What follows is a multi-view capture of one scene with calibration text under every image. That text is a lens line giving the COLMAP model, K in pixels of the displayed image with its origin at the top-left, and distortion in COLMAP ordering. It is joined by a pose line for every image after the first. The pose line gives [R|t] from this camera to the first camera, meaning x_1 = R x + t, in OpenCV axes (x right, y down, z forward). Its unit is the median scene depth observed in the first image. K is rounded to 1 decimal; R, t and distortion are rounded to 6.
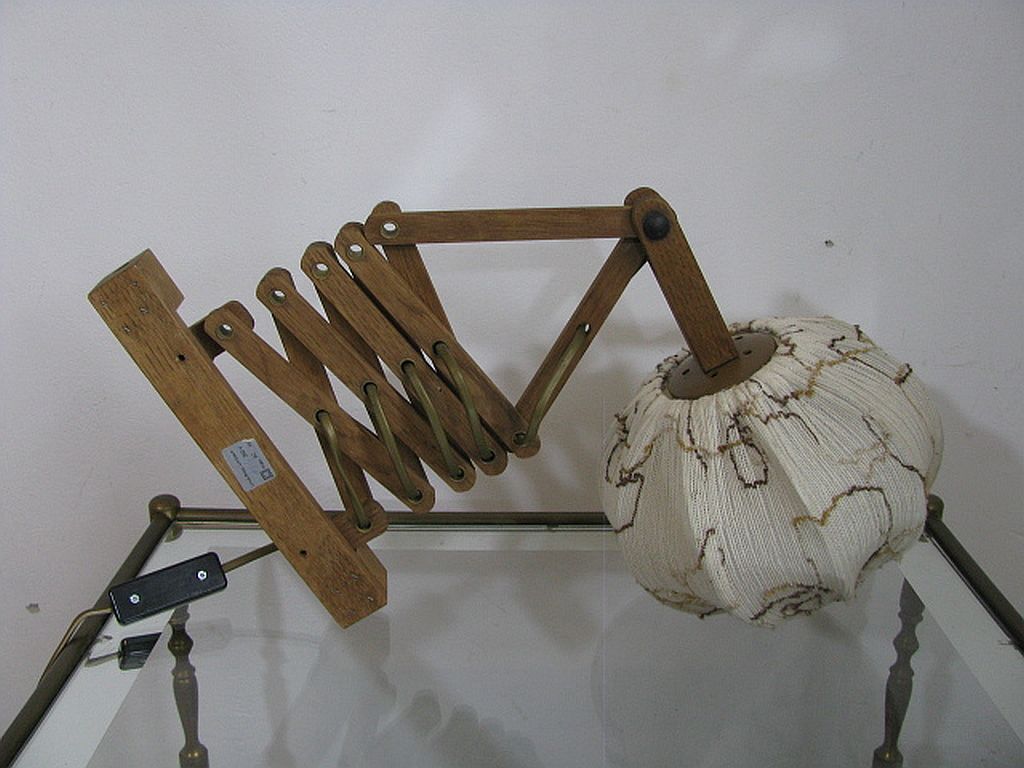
lens RADIAL K [[1096.3, 0, 512.0], [0, 1096.3, 384.0], [0, 0, 1]] dist [-0.265424, 0.316201]
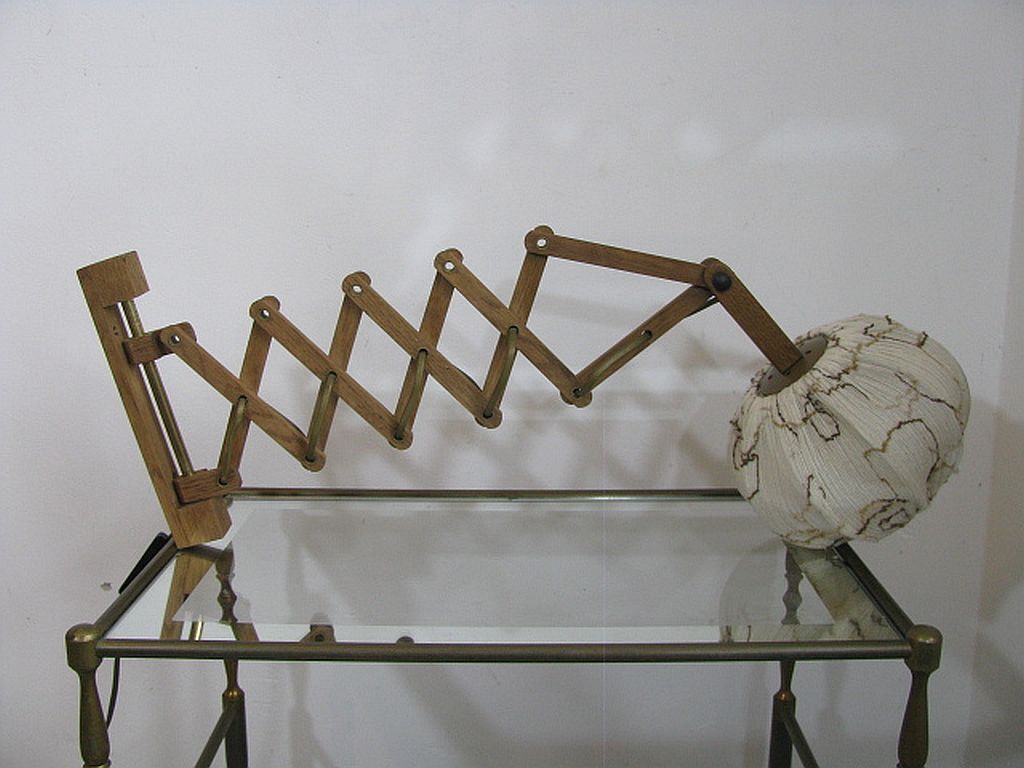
lens RADIAL K [[1096.3, 0, 512.0], [0, 1096.3, 384.0], [0, 0, 1]] dist [-0.265424, 0.316201]
pose [[0.965509, -0.236531, -0.108834, -0.013117], [0.224053, 0.967711, -0.115485, 0.090970], [0.132636, 0.087117, 0.987329, -0.455063]]
